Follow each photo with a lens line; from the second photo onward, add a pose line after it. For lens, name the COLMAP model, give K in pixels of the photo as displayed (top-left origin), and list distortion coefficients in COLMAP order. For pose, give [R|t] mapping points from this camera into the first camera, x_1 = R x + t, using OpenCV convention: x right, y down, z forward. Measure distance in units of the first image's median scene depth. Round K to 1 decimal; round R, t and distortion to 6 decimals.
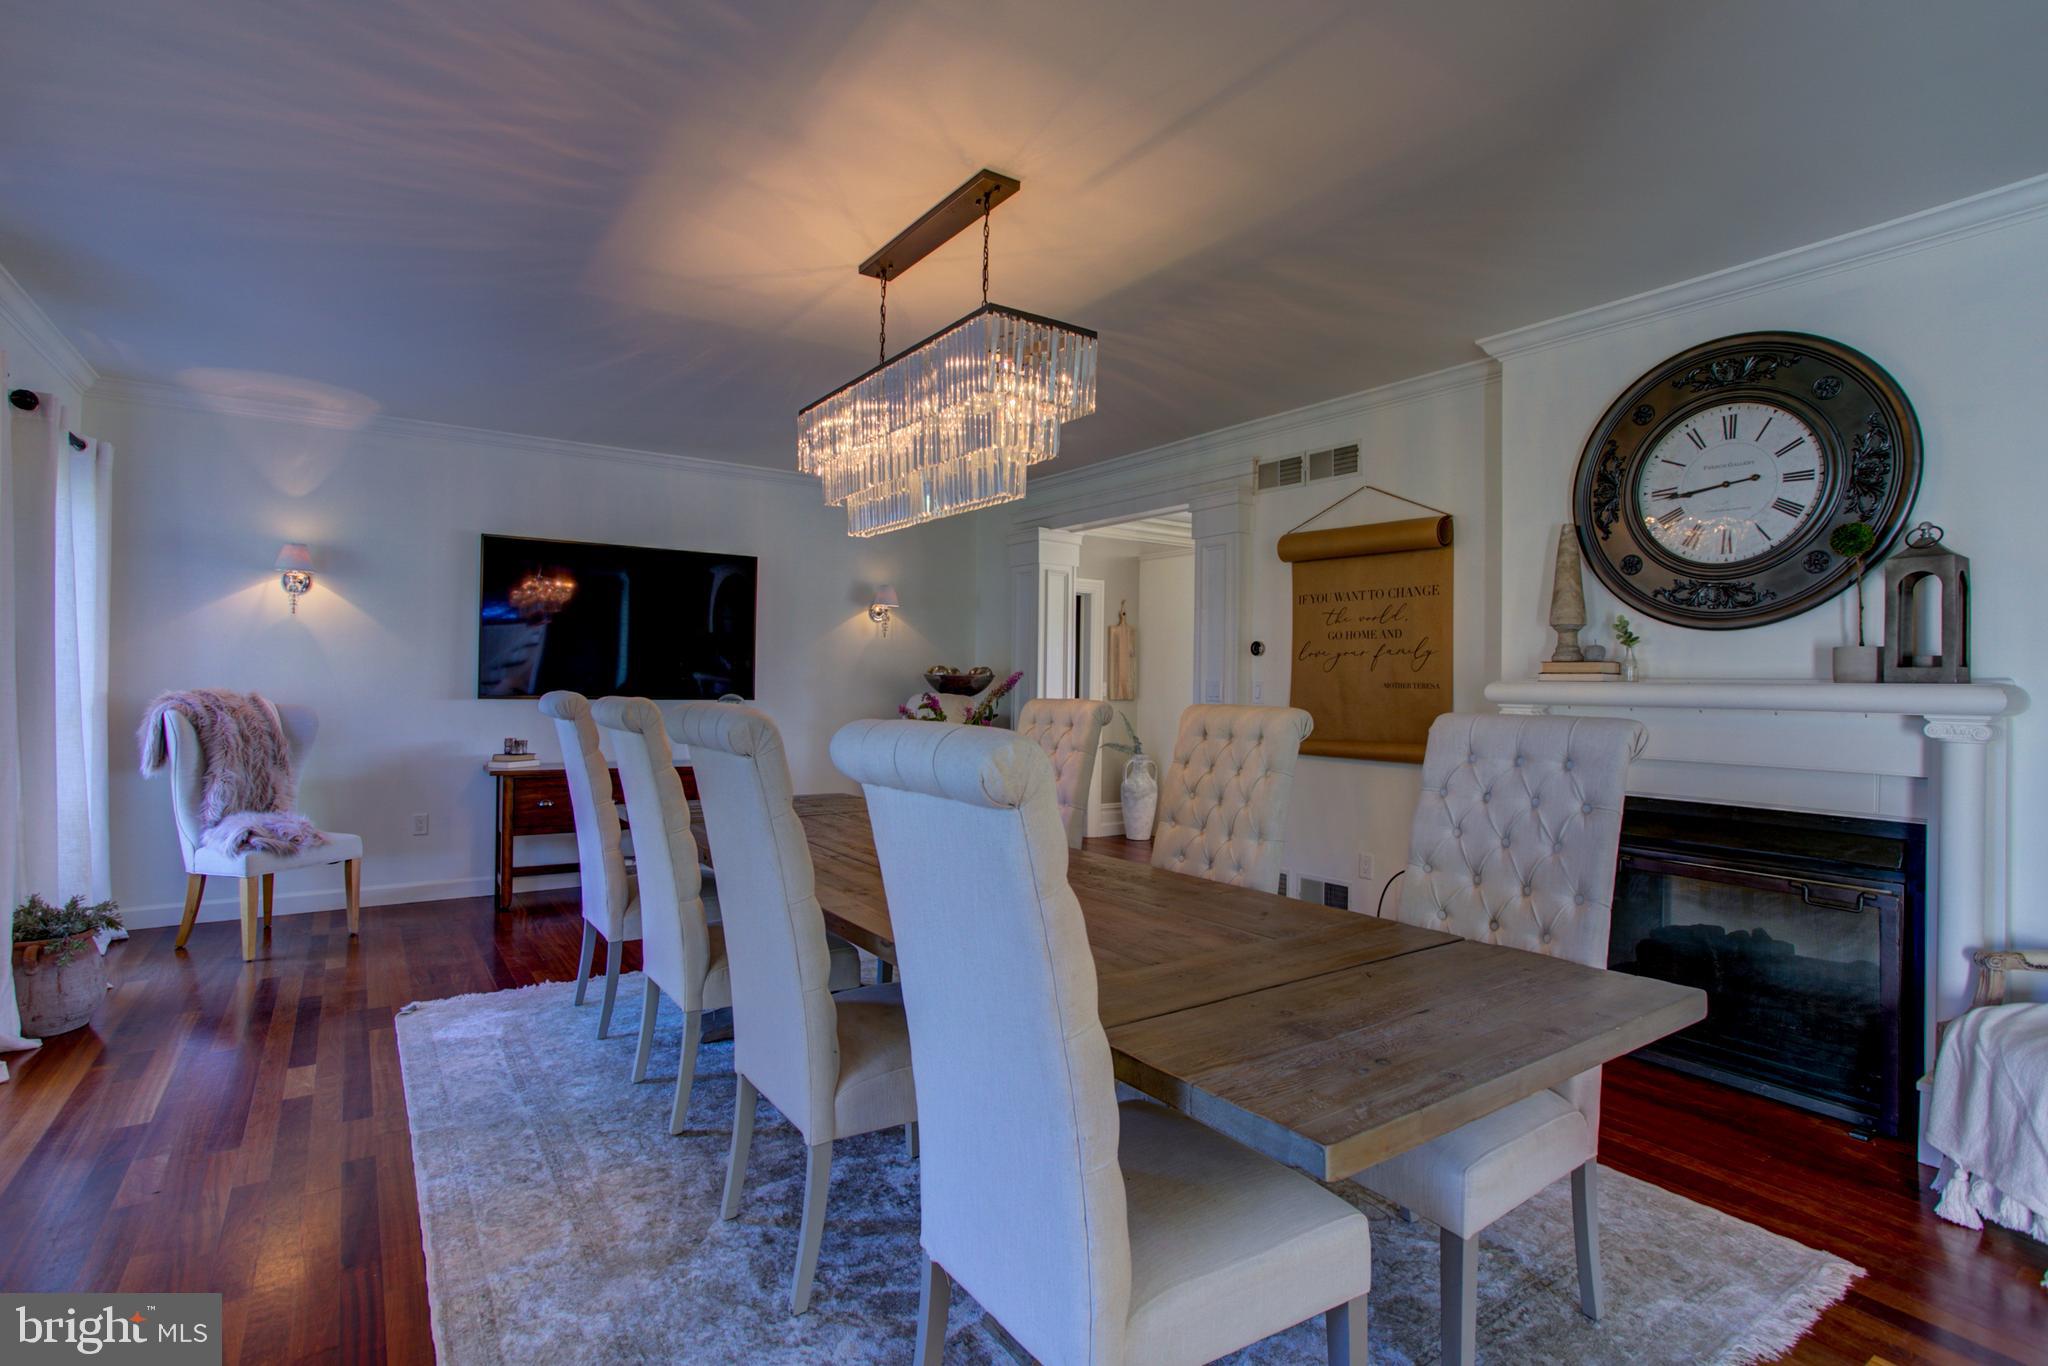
lens RADIAL K [[1003.6, 0, 1016.2], [0, 1003.6, 656.2], [0, 0, 1]] dist [-0.000612, 0.013284]
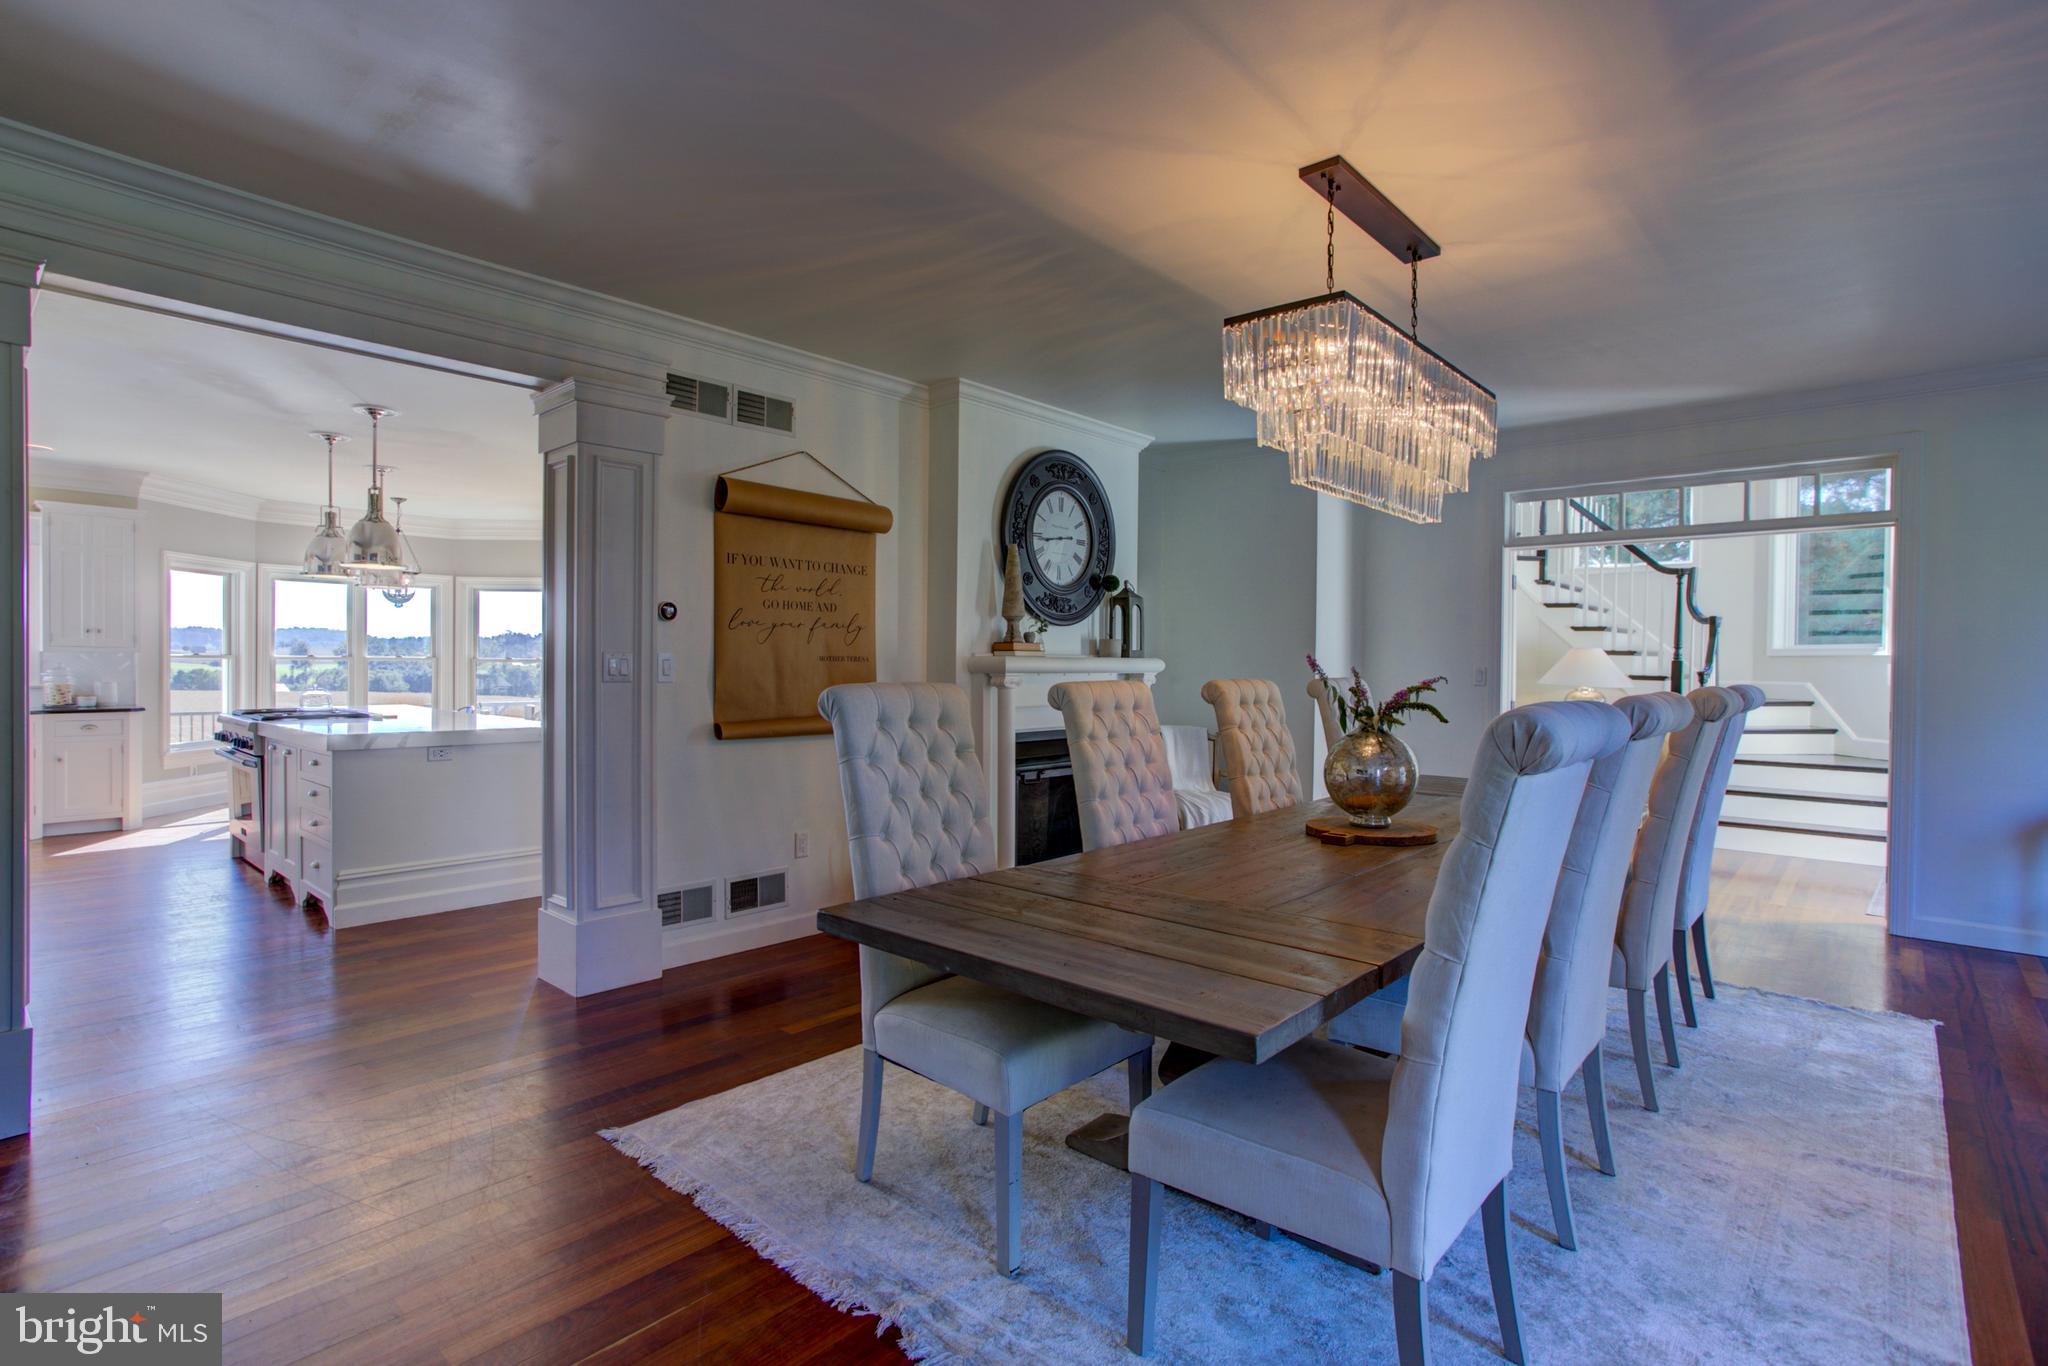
lens RADIAL K [[1003.6, 0, 1016.2], [0, 1003.6, 656.2], [0, 0, 1]] dist [-0.000612, 0.013284]
pose [[-0.232205, -0.004756, 0.972655, -0.657158], [-0.031221, 0.999509, -0.002567, 0.023432], [-0.972166, -0.030964, -0.232240, 1.052850]]
